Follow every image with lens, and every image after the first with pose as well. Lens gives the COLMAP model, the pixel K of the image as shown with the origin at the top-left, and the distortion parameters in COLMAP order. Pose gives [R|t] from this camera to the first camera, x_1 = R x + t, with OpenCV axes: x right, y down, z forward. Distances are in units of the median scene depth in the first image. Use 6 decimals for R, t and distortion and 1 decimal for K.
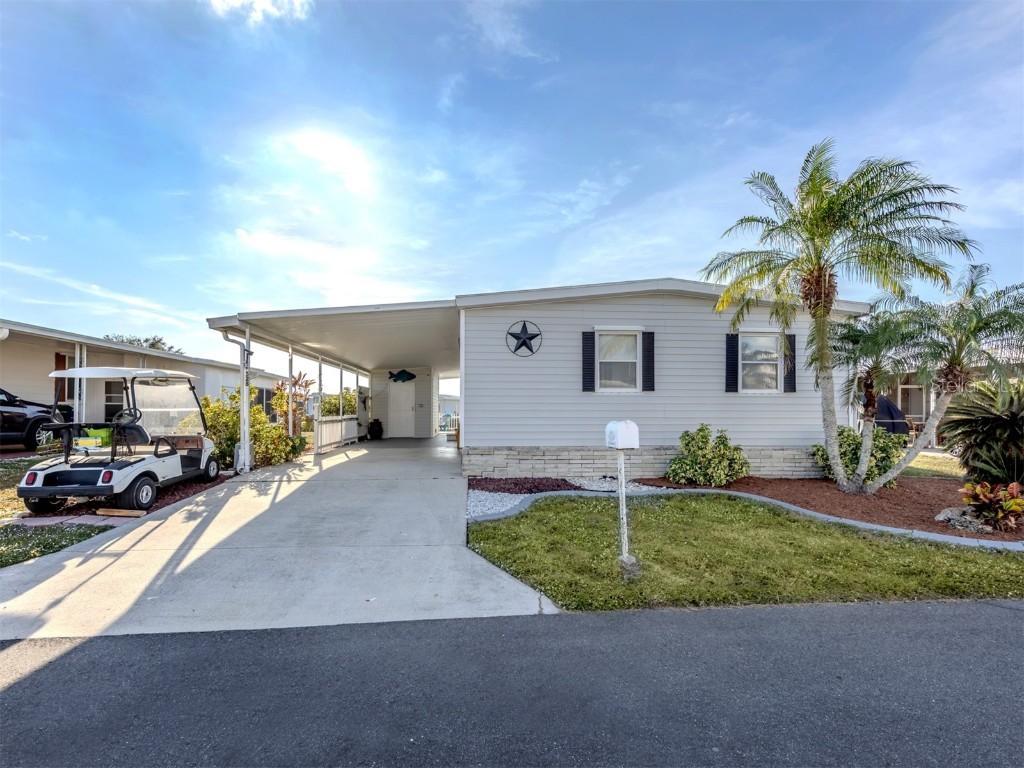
lens RADIAL K [[463.9, 0, 521.4], [0, 463.9, 431.8], [0, 0, 1]] dist [0.014863, -0.003484]
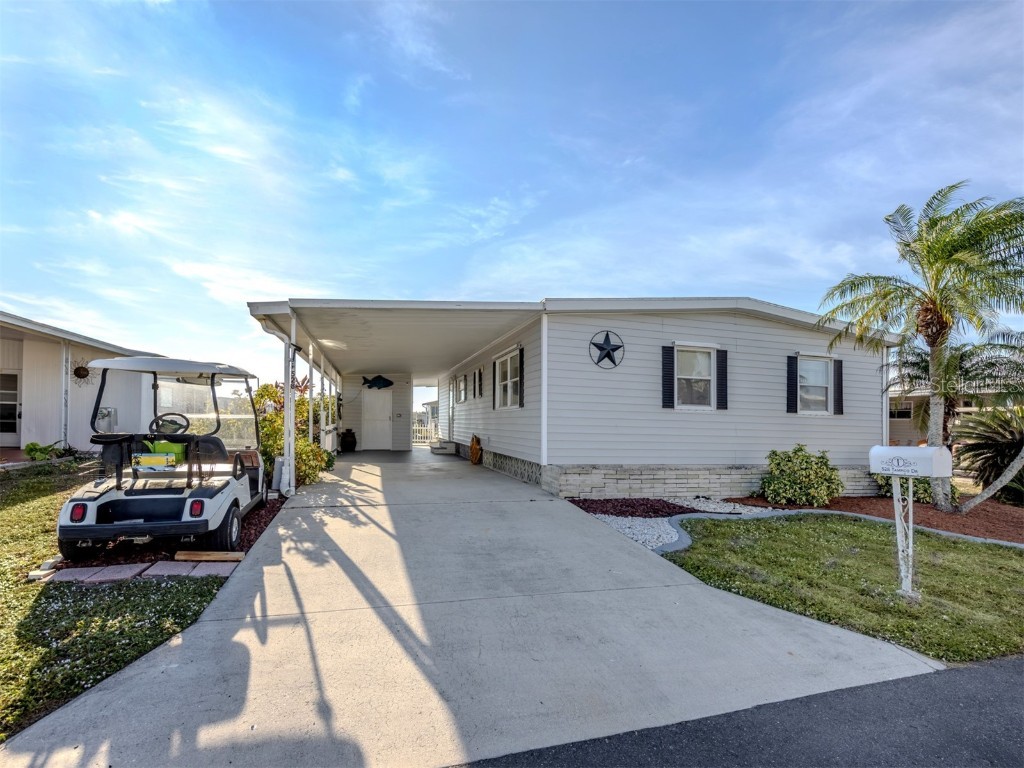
lens RADIAL K [[464.4, 0, 519.4], [0, 464.4, 429.5], [0, 0, 1]] dist [0.011648, -0.000889]
pose [[0.977948, 0.020216, 0.207869, -0.207881], [-0.013786, 0.999382, -0.032333, -0.003372], [-0.208394, 0.028754, 0.977622, 0.068943]]
